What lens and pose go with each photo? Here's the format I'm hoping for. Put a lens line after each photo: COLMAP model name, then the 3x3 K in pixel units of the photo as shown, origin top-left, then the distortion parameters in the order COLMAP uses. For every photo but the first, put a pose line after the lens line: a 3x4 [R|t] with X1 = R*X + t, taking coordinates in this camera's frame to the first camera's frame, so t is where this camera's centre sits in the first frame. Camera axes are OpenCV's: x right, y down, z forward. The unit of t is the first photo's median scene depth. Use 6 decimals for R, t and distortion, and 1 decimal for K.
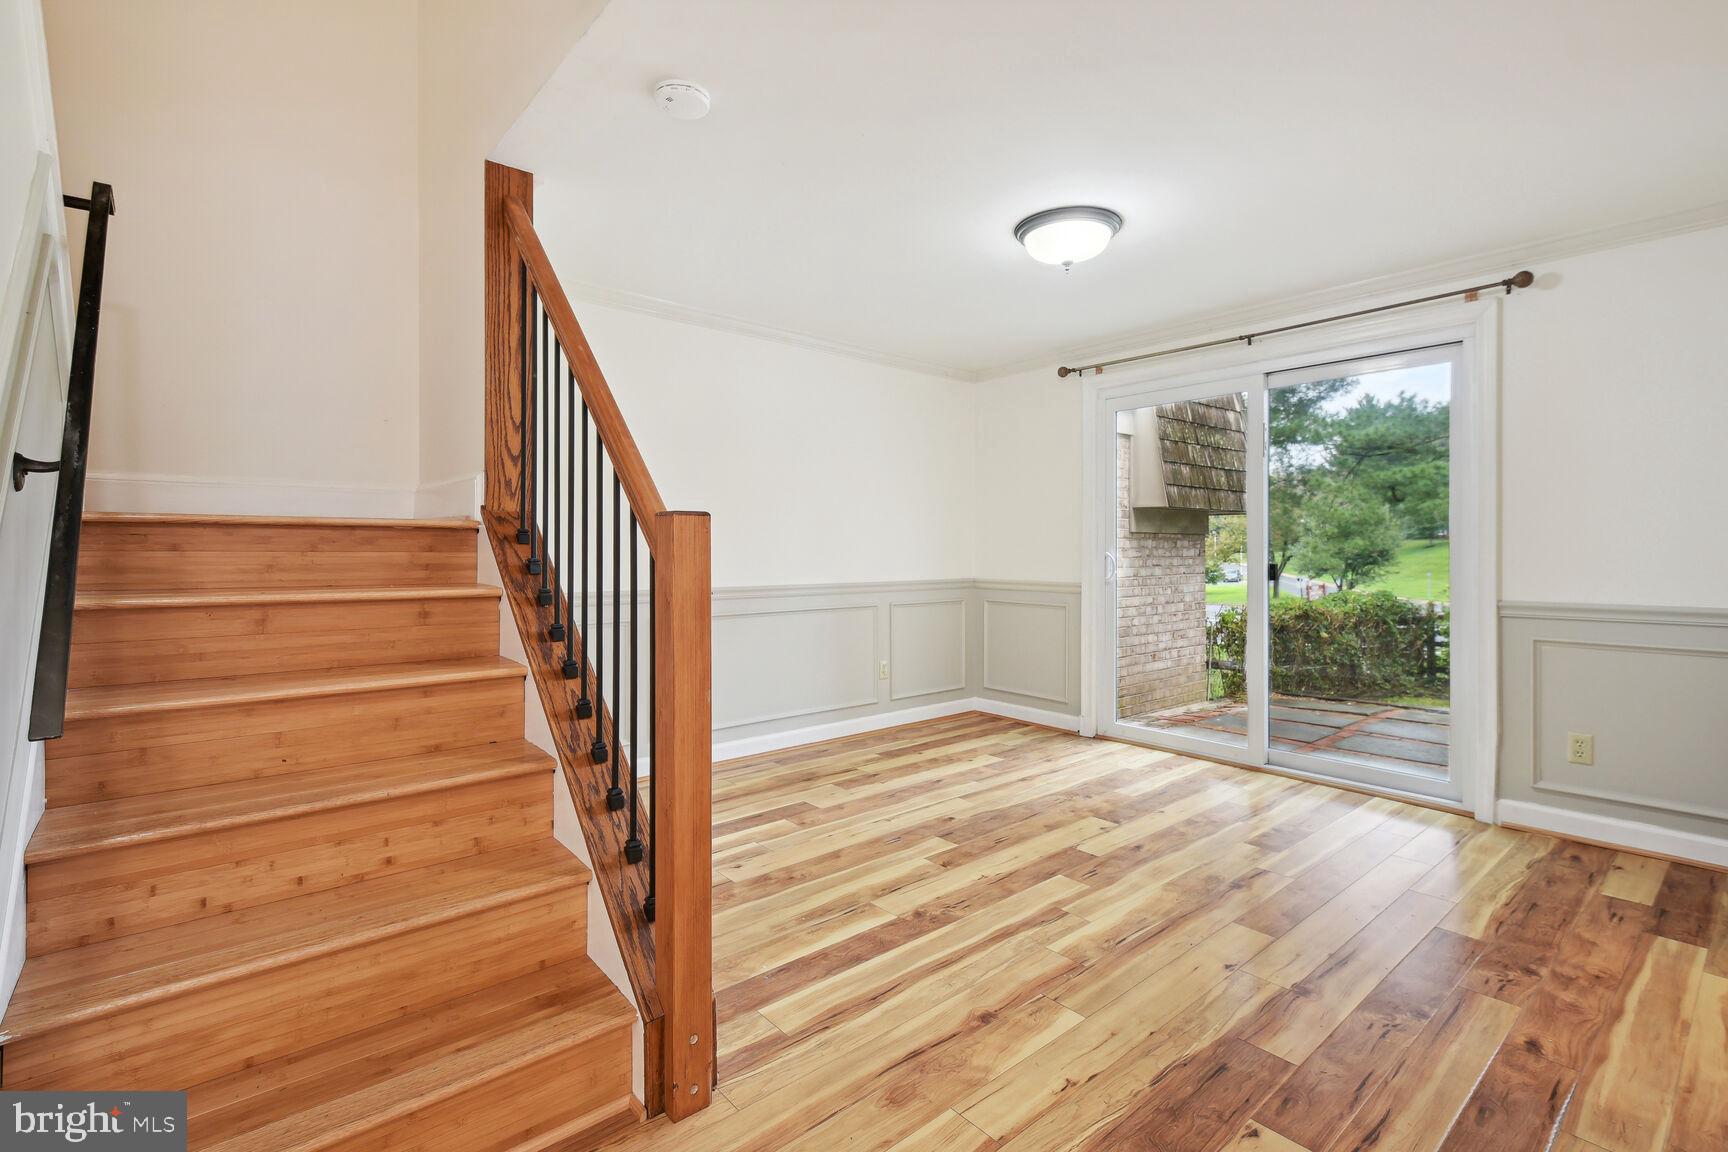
lens RADIAL K [[802.0, 0, 877.5], [0, 802.0, 562.4], [0, 0, 1]] dist [0.023295, -0.011798]
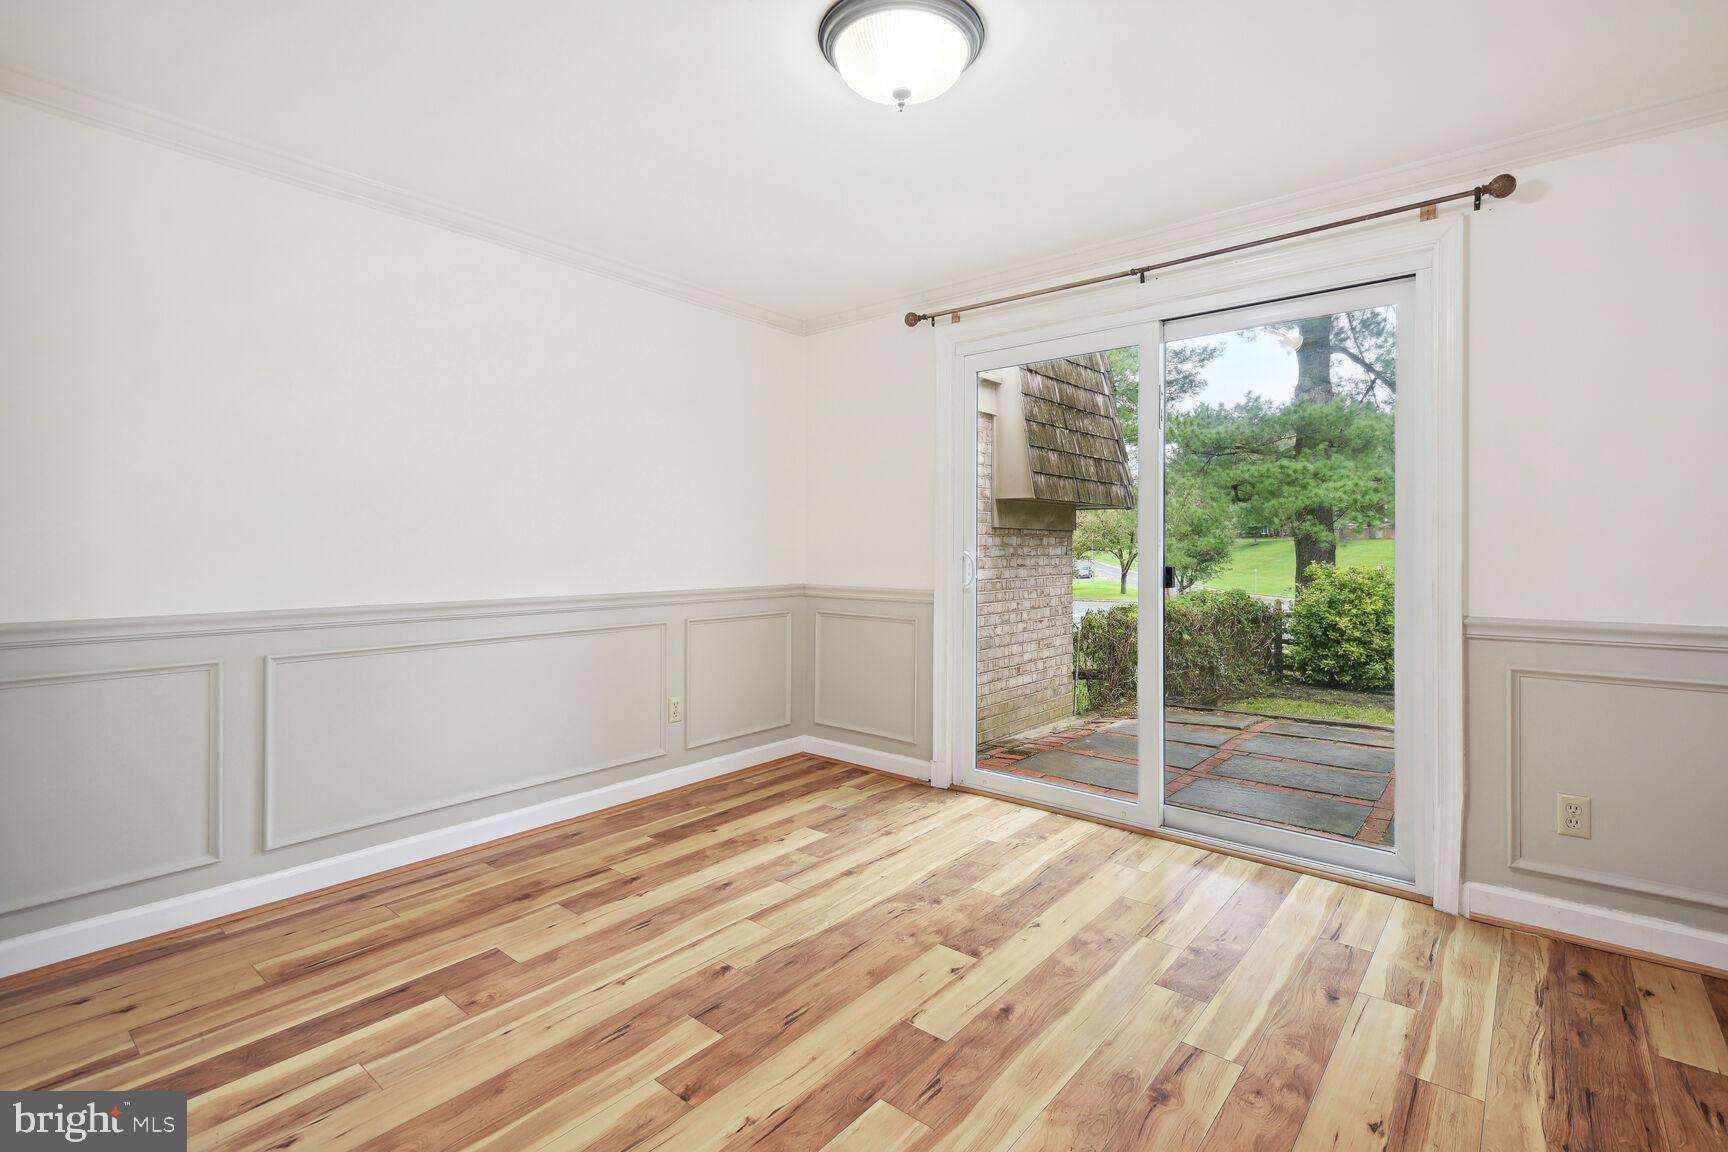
lens RADIAL K [[803.4, 0, 881.4], [0, 803.4, 579.8], [0, 0, 1]] dist [0.018370, -0.012122]
pose [[0.985751, -0.005787, 0.168110, 0.130822], [0.001623, 0.999689, 0.024893, -0.008129], [-0.168202, -0.024266, 0.985454, 0.429372]]
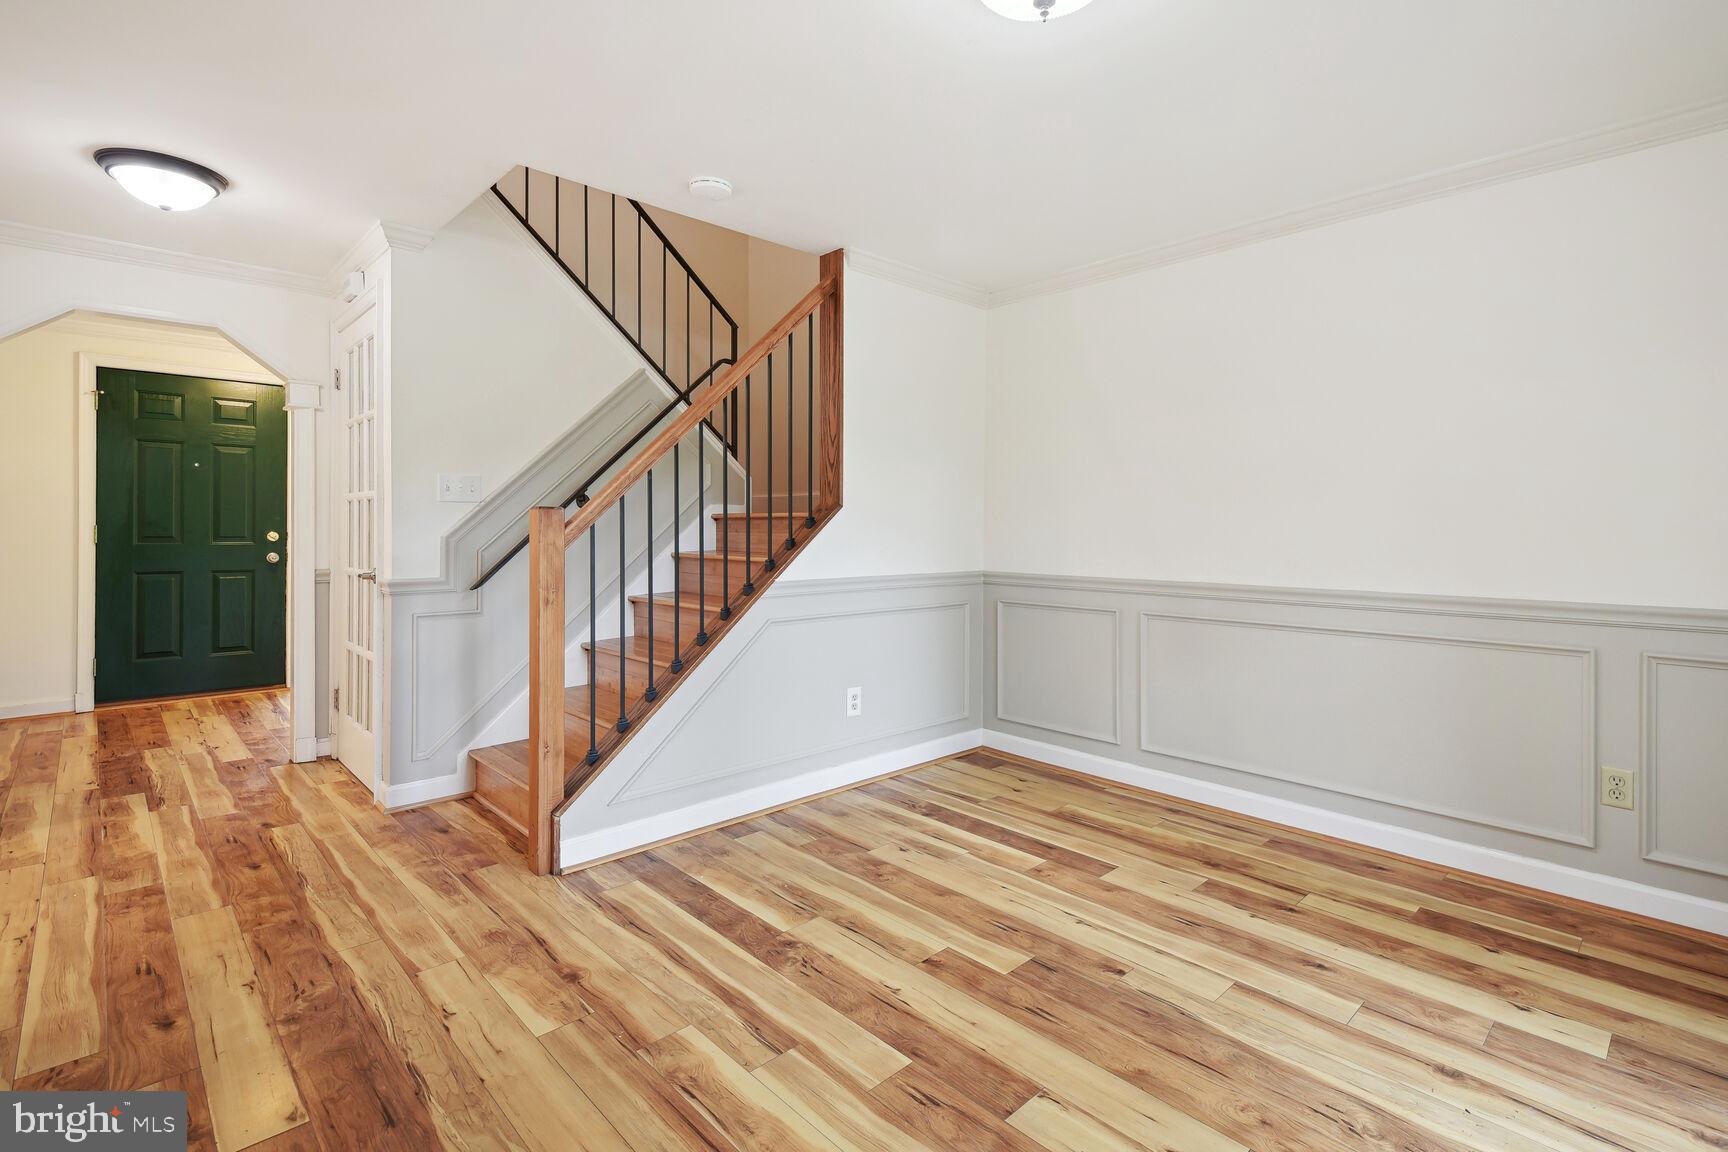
lens RADIAL K [[803.1, 0, 881.2], [0, 803.1, 532.6], [0, 0, 1]] dist [0.026857, -0.012866]
pose [[0.051134, 0.005614, -0.998676, 0.854814], [-0.023702, 0.999709, 0.004406, -0.022711], [0.998411, 0.023446, 0.051252, 0.942432]]
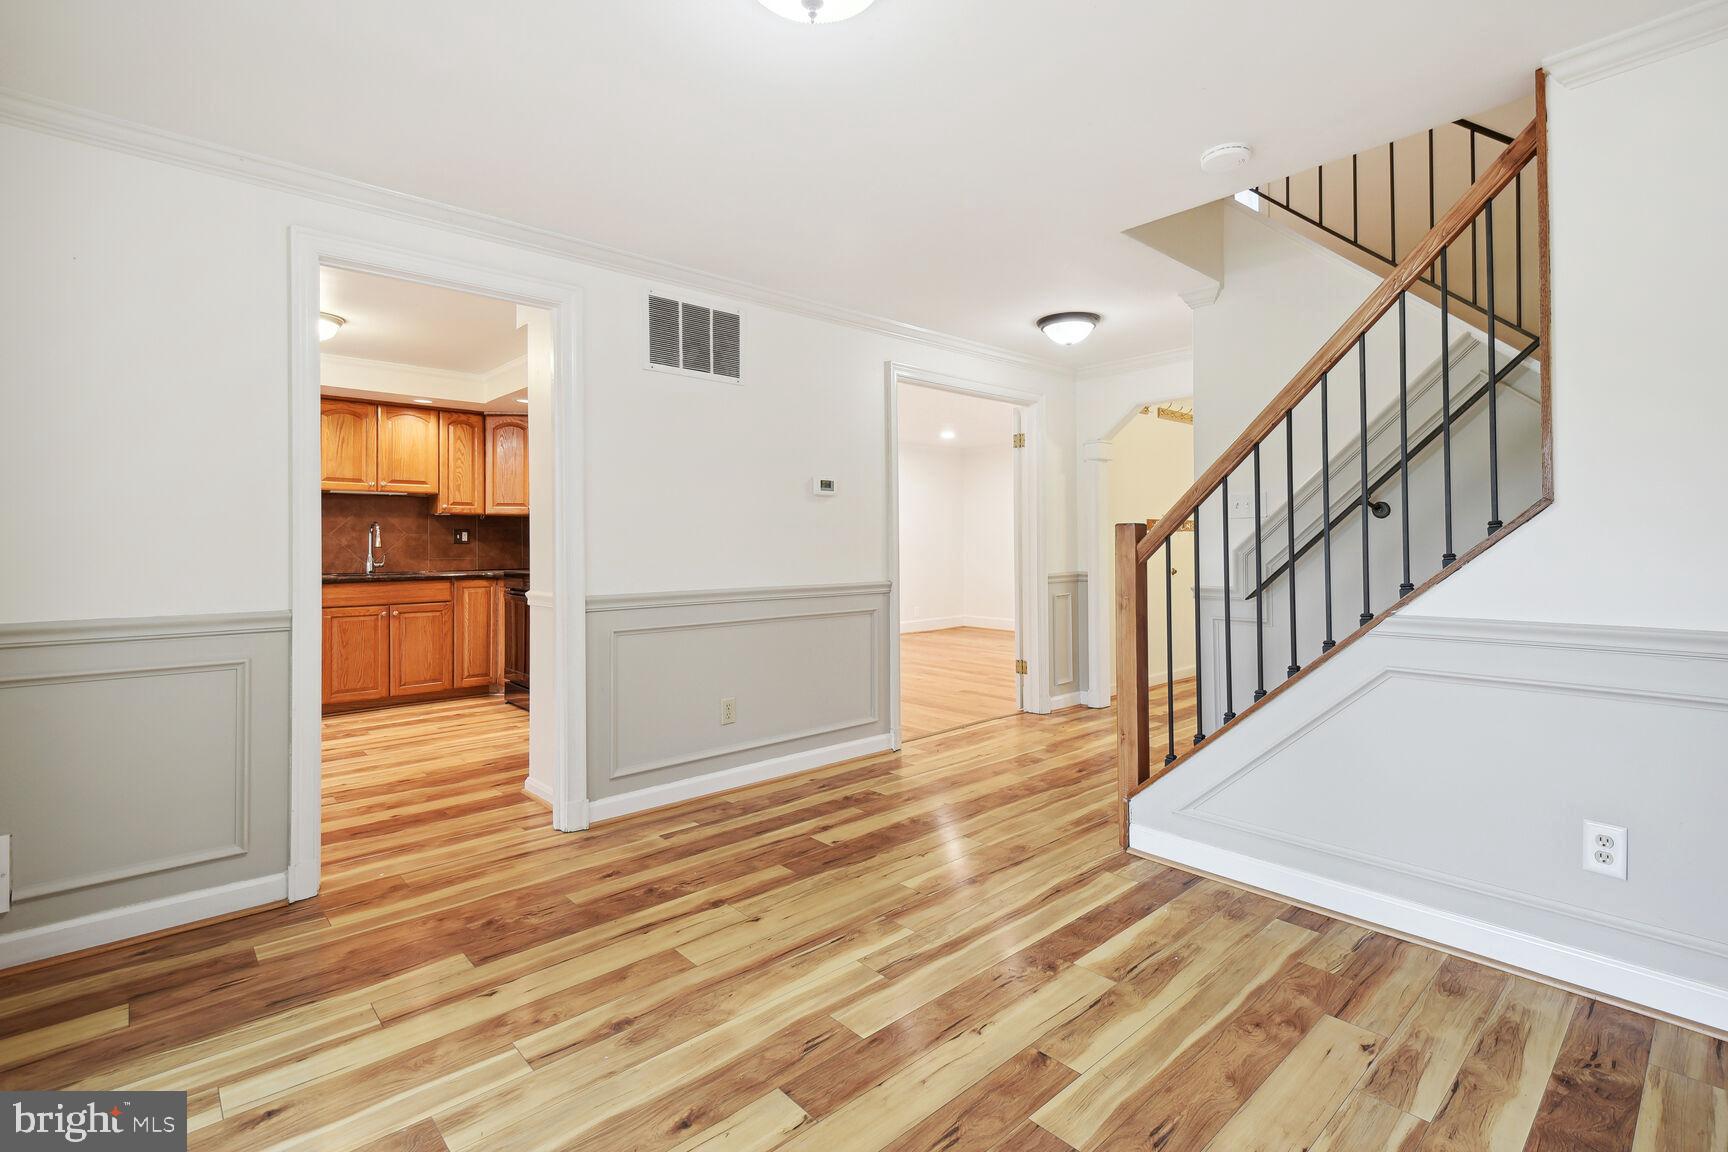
lens RADIAL K [[803.1, 0, 881.2], [0, 803.1, 532.6], [0, 0, 1]] dist [0.026857, -0.012866]
pose [[-0.999495, 0.001397, -0.031737, 0.234698], [0.001194, 0.999979, 0.006398, -0.032204], [0.031745, 0.006357, -0.999476, 1.676907]]
